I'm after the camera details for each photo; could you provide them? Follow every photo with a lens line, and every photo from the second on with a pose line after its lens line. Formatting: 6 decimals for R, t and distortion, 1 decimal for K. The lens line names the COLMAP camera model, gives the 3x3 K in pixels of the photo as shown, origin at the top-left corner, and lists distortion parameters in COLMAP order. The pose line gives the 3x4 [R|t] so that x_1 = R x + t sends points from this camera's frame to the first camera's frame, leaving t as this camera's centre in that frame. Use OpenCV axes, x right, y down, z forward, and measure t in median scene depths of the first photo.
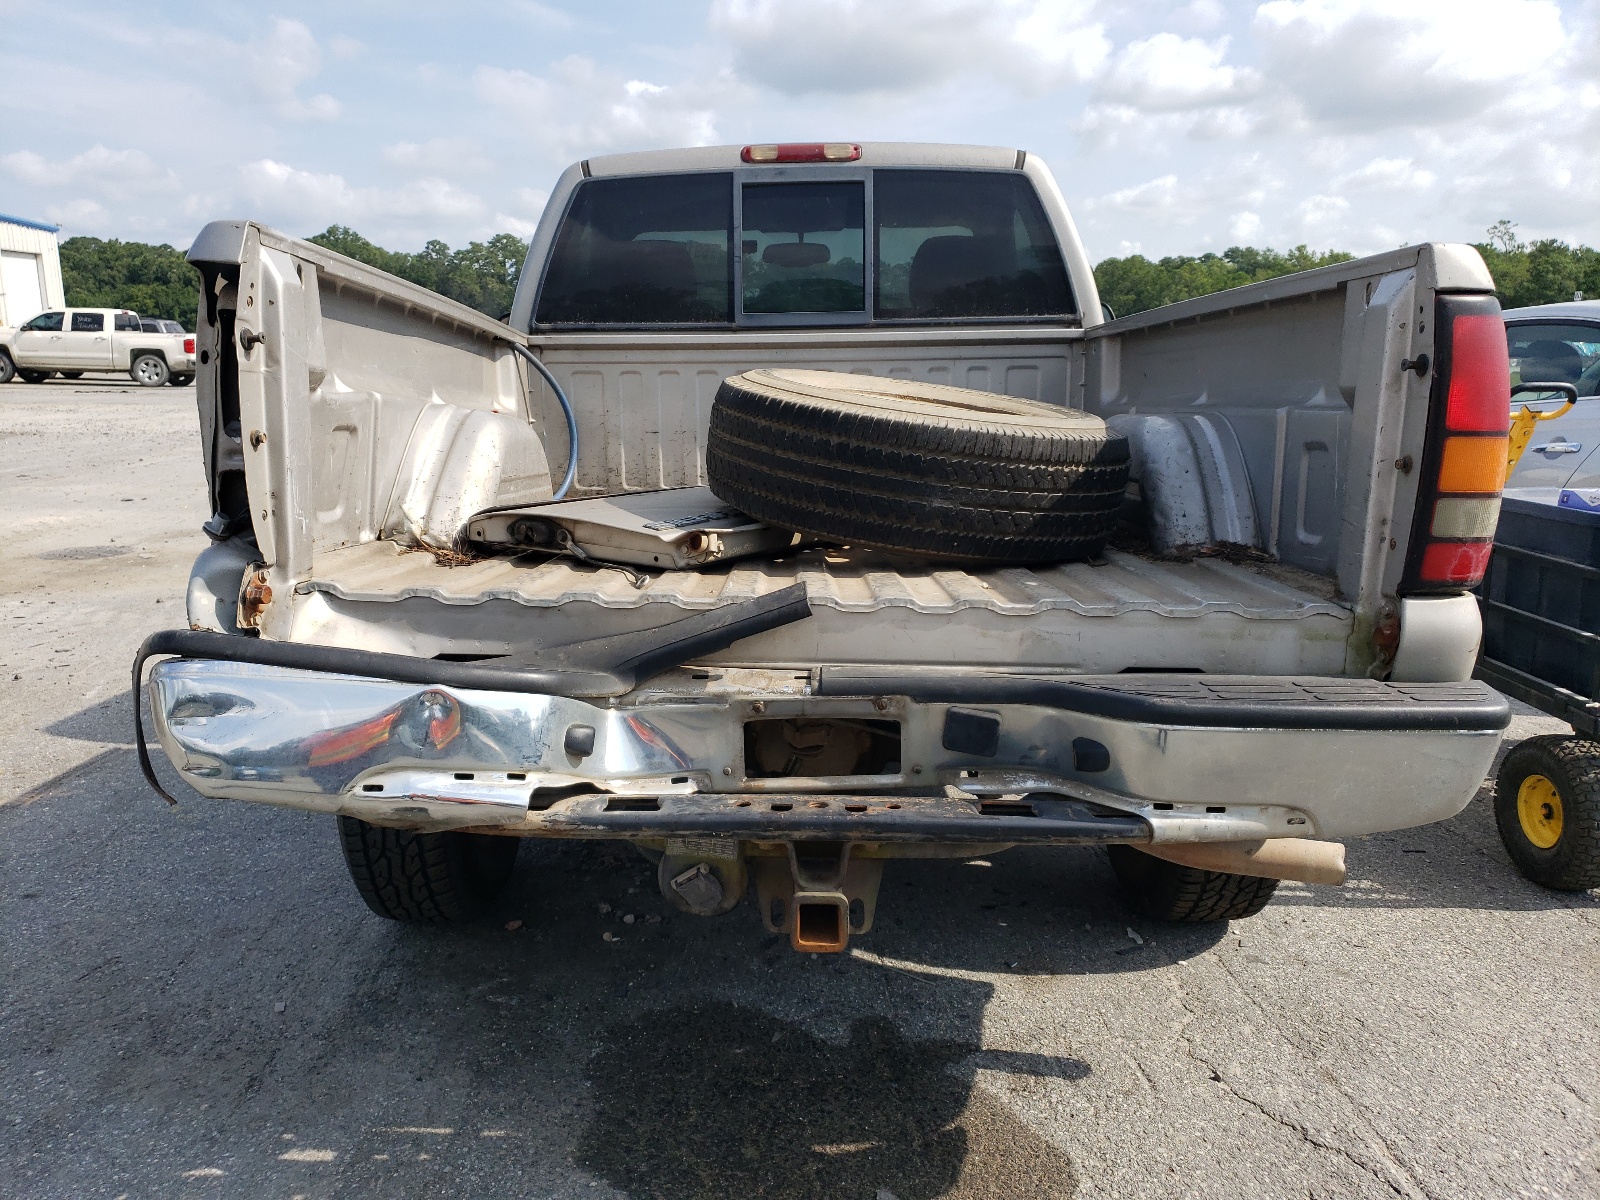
lens RADIAL K [[1304.1, 0, 807.7], [0, 1304.1, 605.3], [0, 0, 1]] dist [-0.023608, 0.018247]
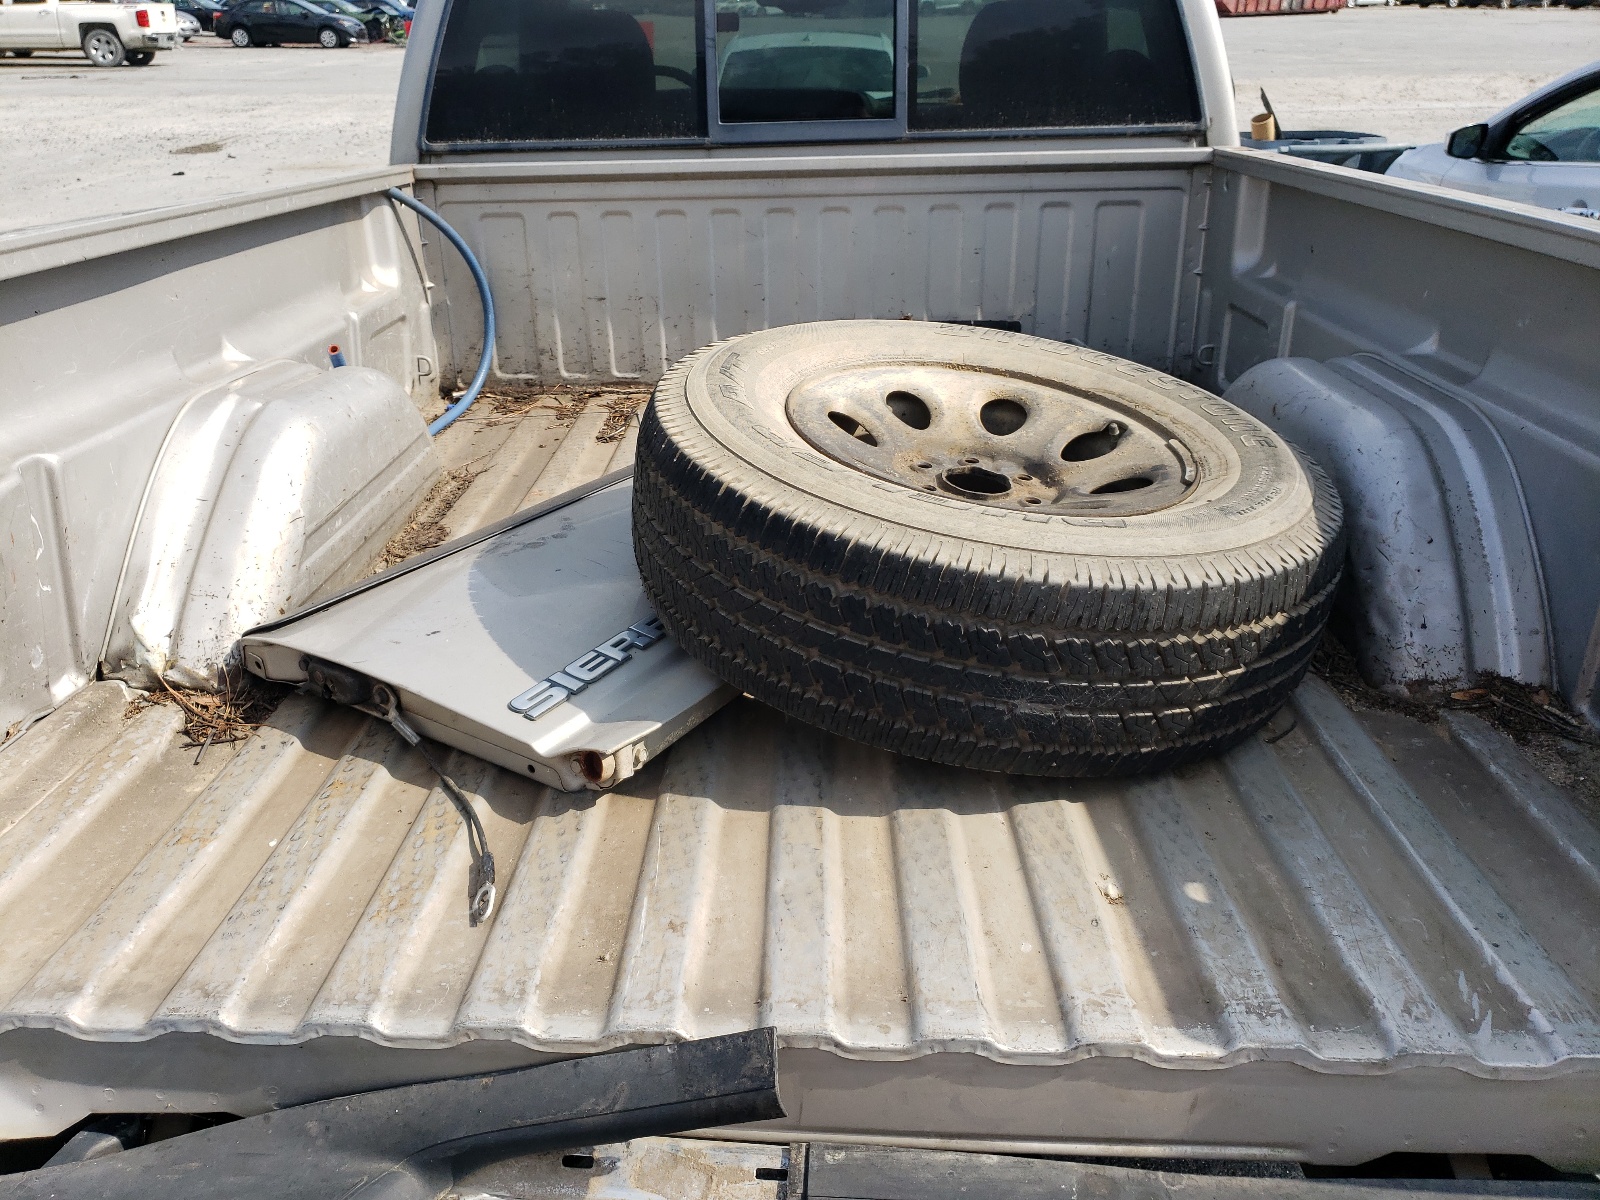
lens RADIAL K [[1304.1, 0, 790.0], [0, 1304.1, 592.0], [0, 0, 1]] dist [-0.023608, 0.018247]
pose [[0.999582, 0.003204, -0.028742, 0.013387], [0.003666, 0.971795, 0.235800, -0.219443], [0.028687, -0.235806, 0.971377, 0.401064]]
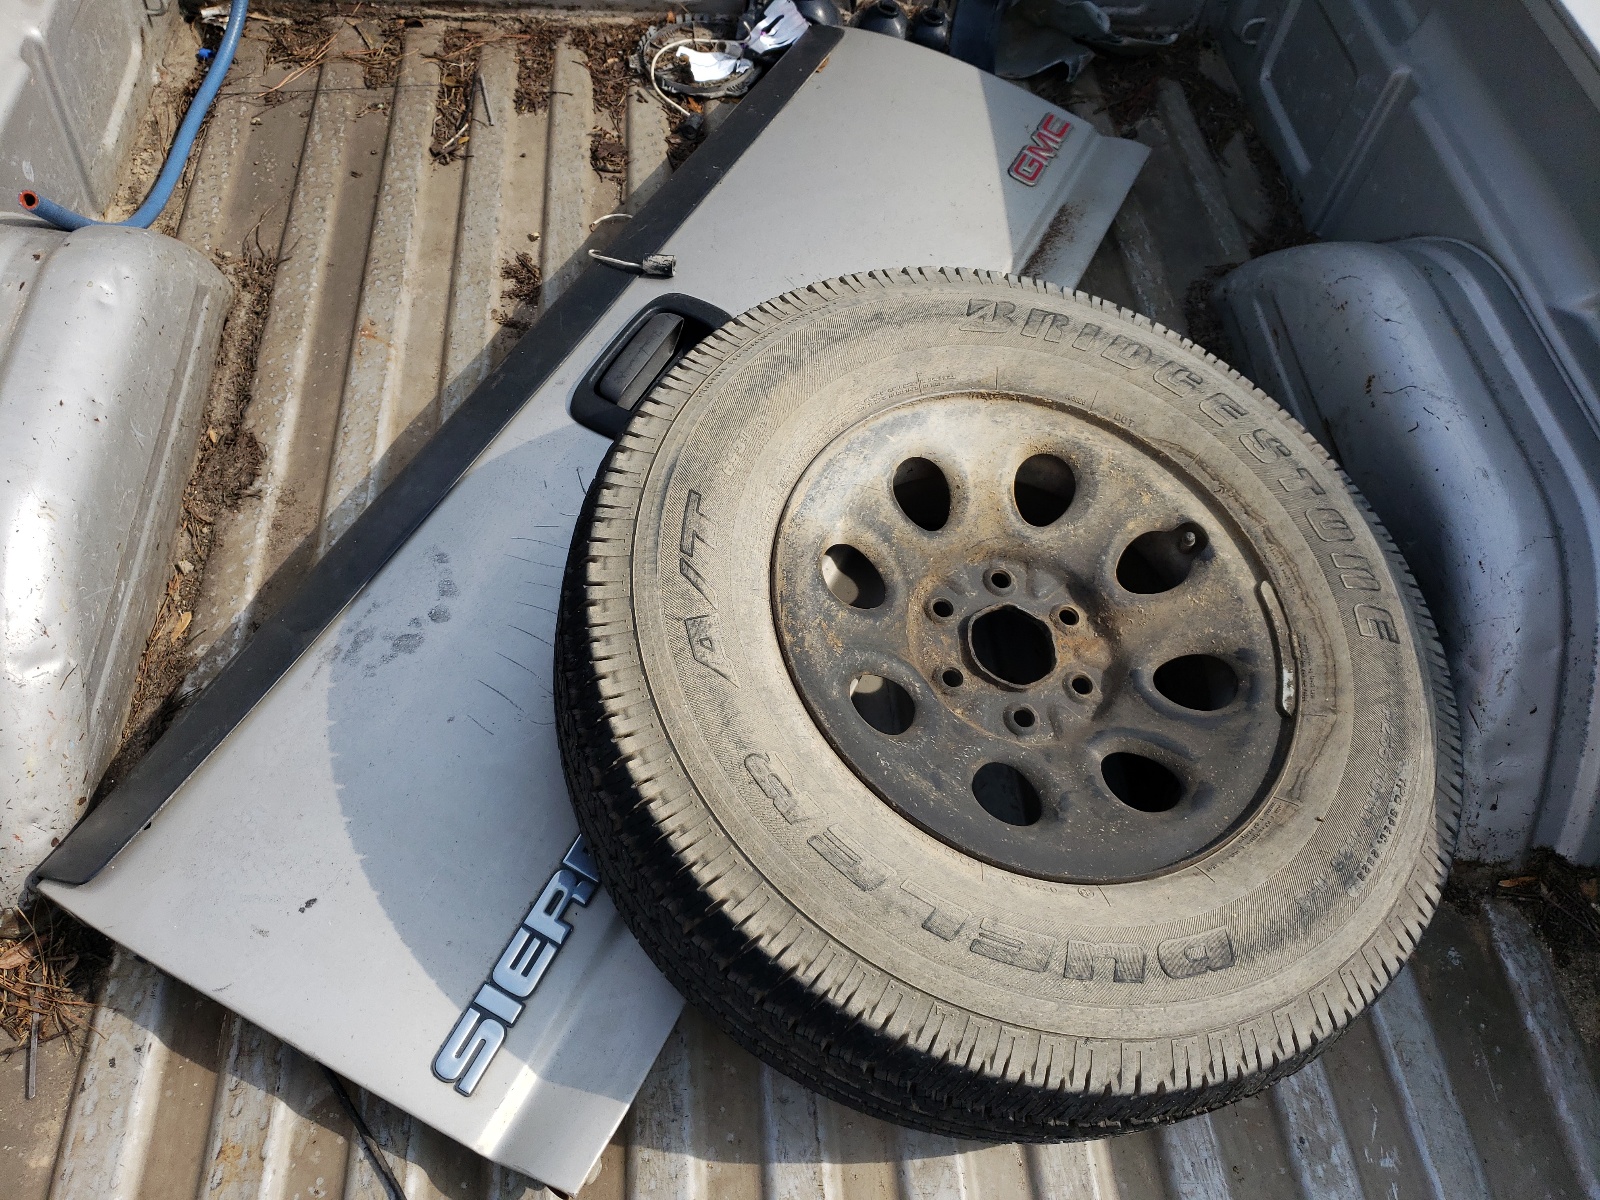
lens RADIAL K [[1304.1, 0, 795.5], [0, 1304.1, 602.2], [0, 0, 1]] dist [-0.023608, 0.018247]
pose [[0.993680, -0.002568, 0.112221, -0.044468], [-0.079535, 0.689366, 0.720034, -0.460959], [-0.079211, -0.724409, 0.684805, 0.704868]]
